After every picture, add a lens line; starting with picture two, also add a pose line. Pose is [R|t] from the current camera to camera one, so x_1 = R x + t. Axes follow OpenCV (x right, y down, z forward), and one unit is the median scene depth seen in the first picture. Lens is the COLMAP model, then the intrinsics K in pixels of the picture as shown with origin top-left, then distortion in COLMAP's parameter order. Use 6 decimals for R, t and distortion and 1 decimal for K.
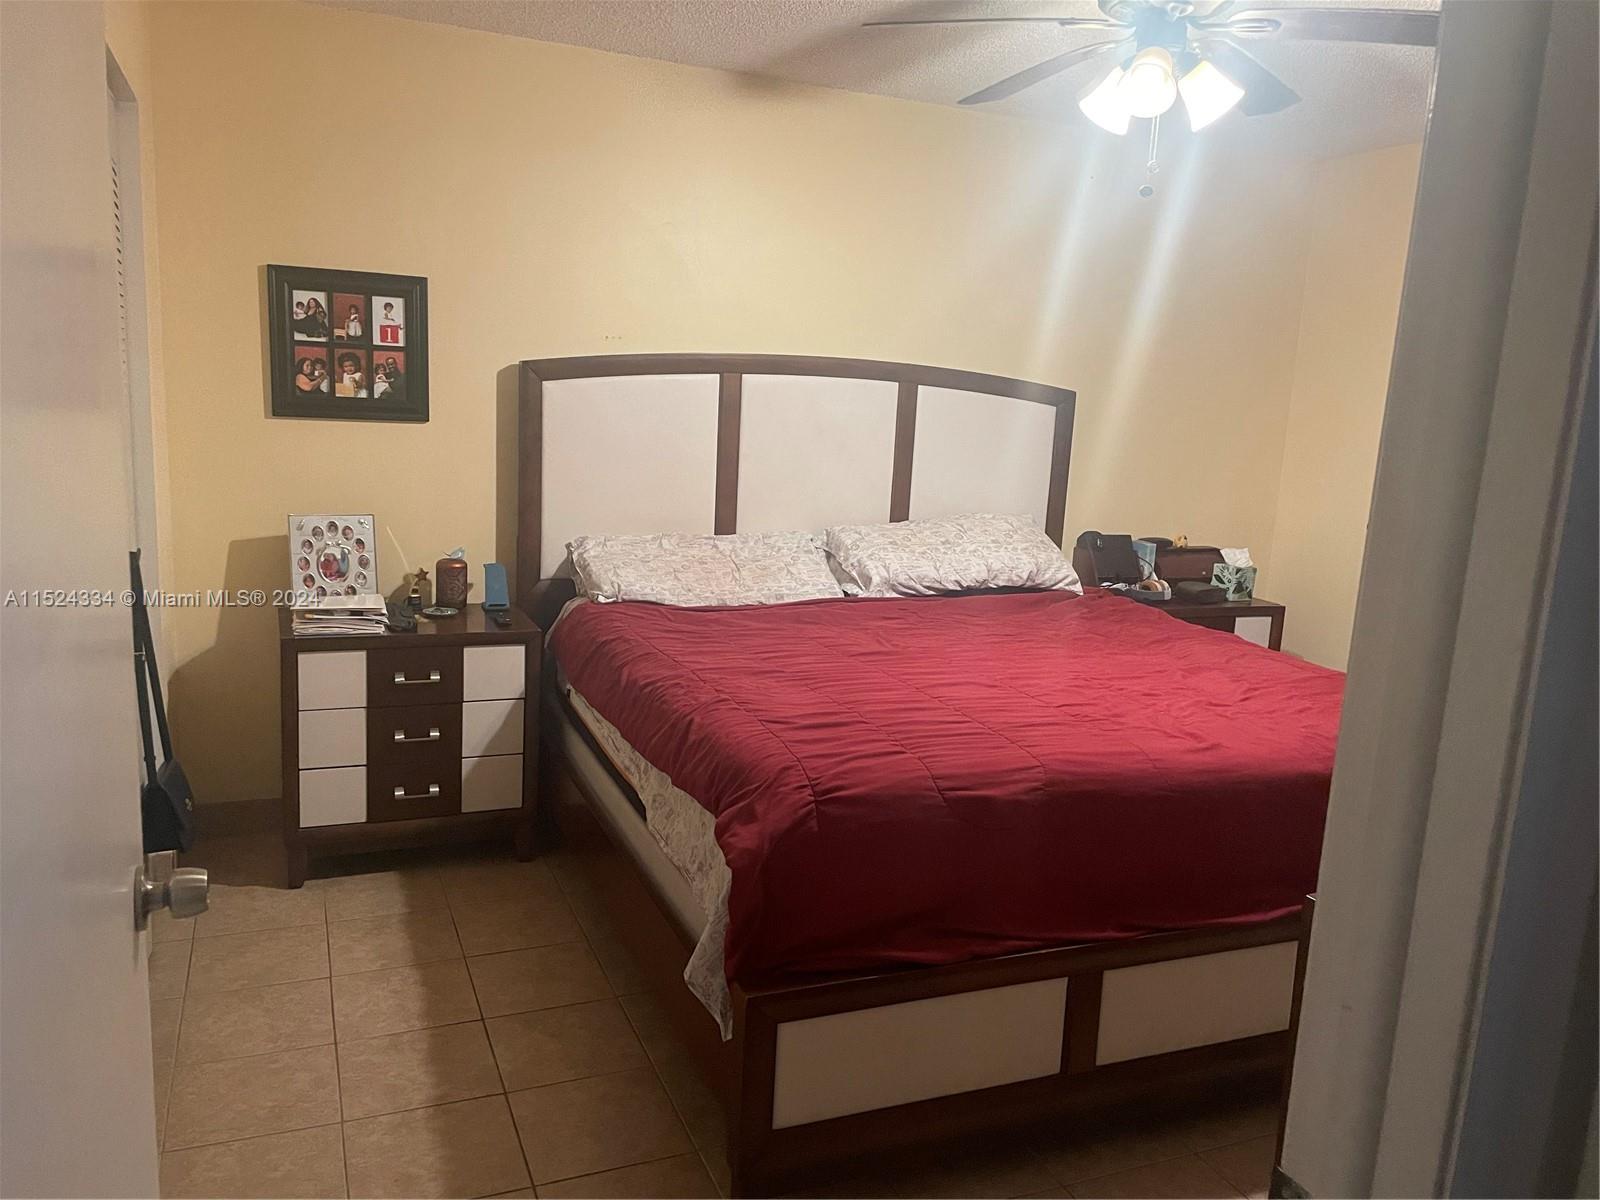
lens RADIAL K [[1214.2, 0, 804.5], [0, 1214.2, 604.3], [0, 0, 1]] dist [0.075039, -0.045678]
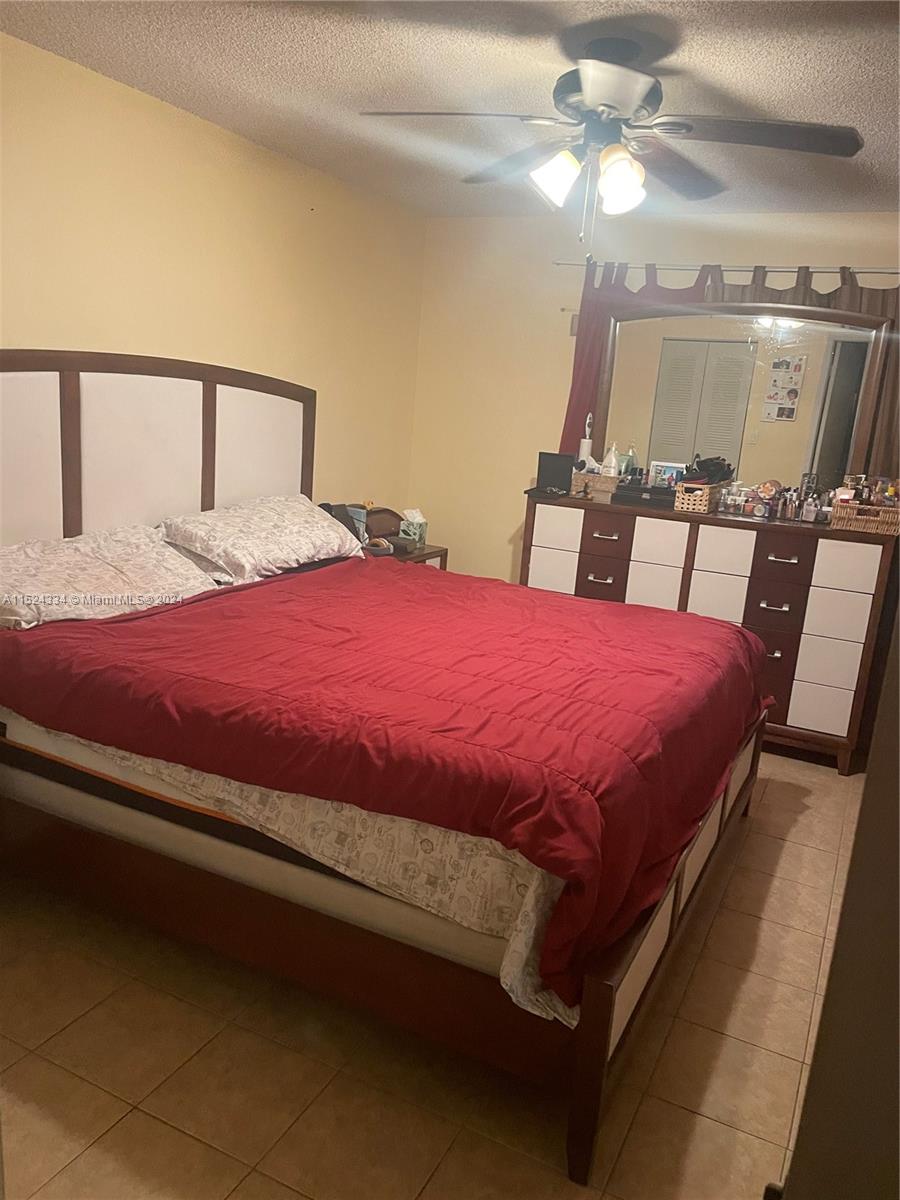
lens RADIAL K [[910.7, 0, 444.0], [0, 910.7, 606.2], [0, 0, 1]] dist [0.075039, -0.045678]
pose [[0.758839, -0.138210, 0.636444, -0.334378], [0.076908, 0.989402, 0.123161, -0.072482], [-0.646721, -0.044511, 0.761426, 0.238295]]
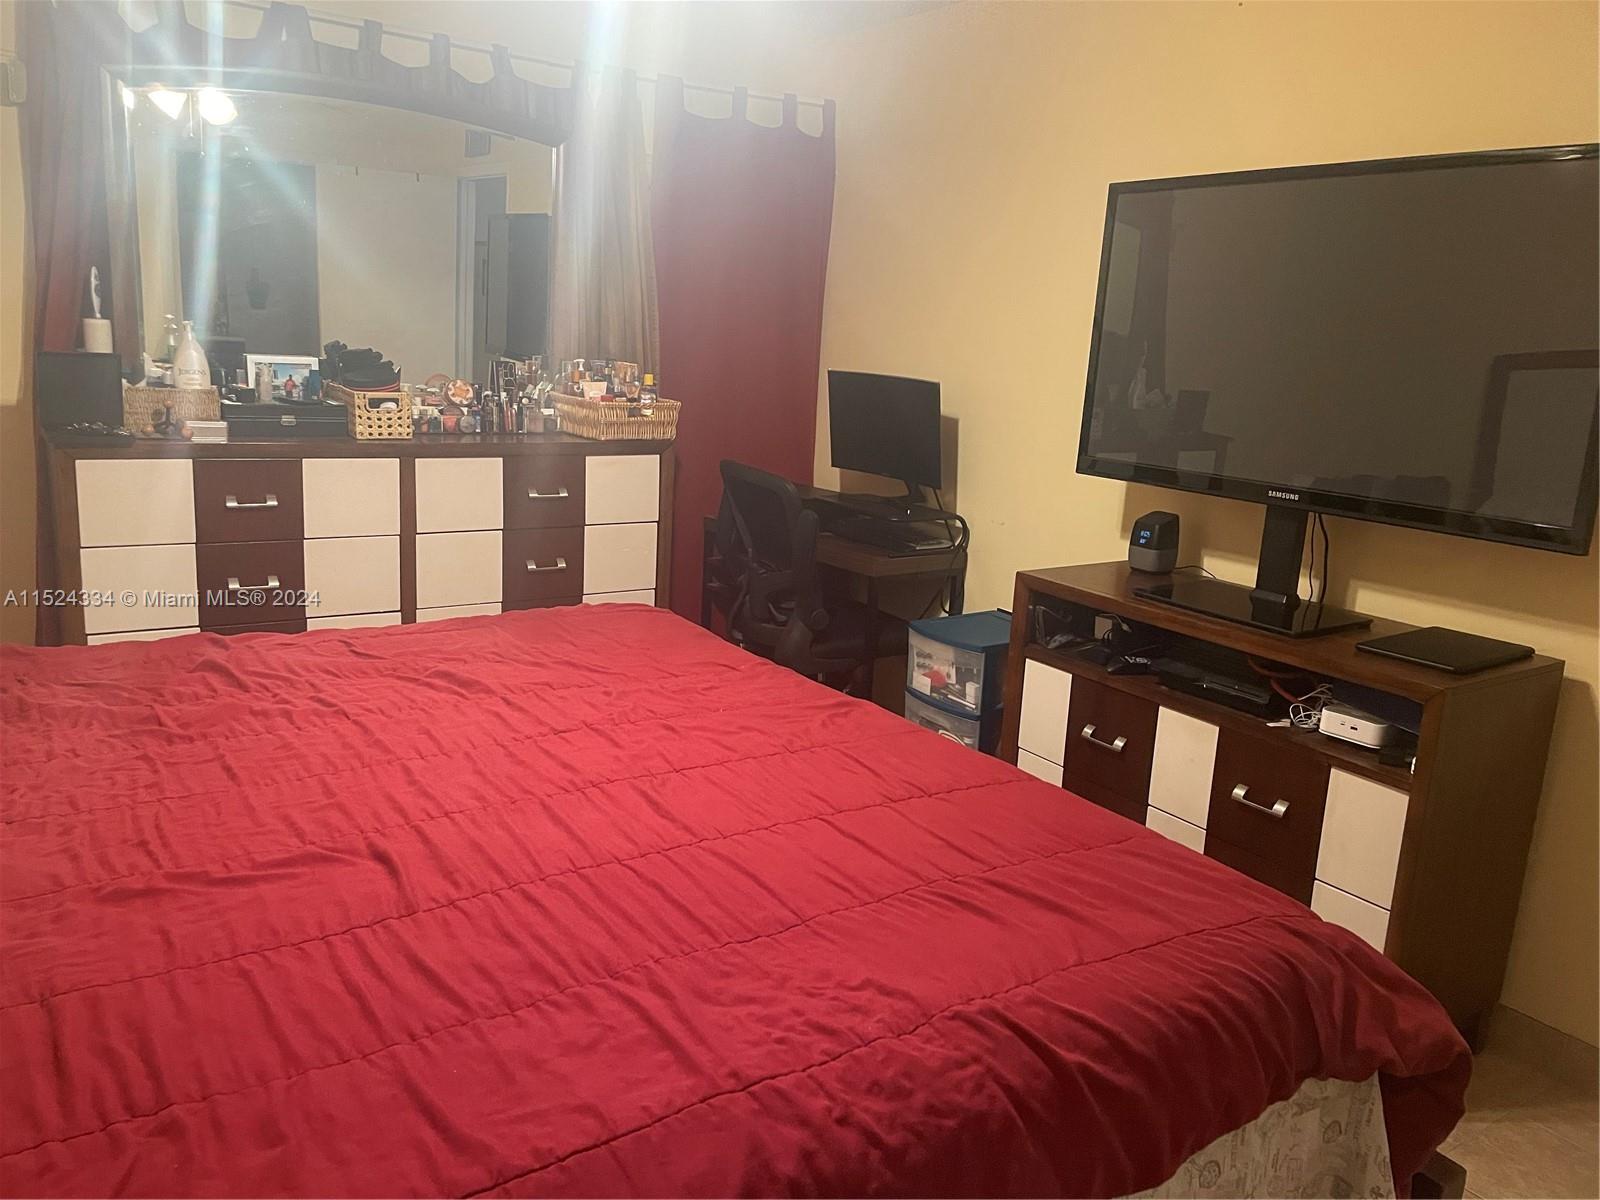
lens RADIAL K [[1214.2, 0, 796.9], [0, 1214.2, 590.0], [0, 0, 1]] dist [0.075039, -0.045678]
pose [[-0.184111, -0.265034, 0.946499, -0.297420], [0.110937, 0.951204, 0.287931, -0.140107], [-0.976625, 0.158013, -0.145725, 0.733105]]
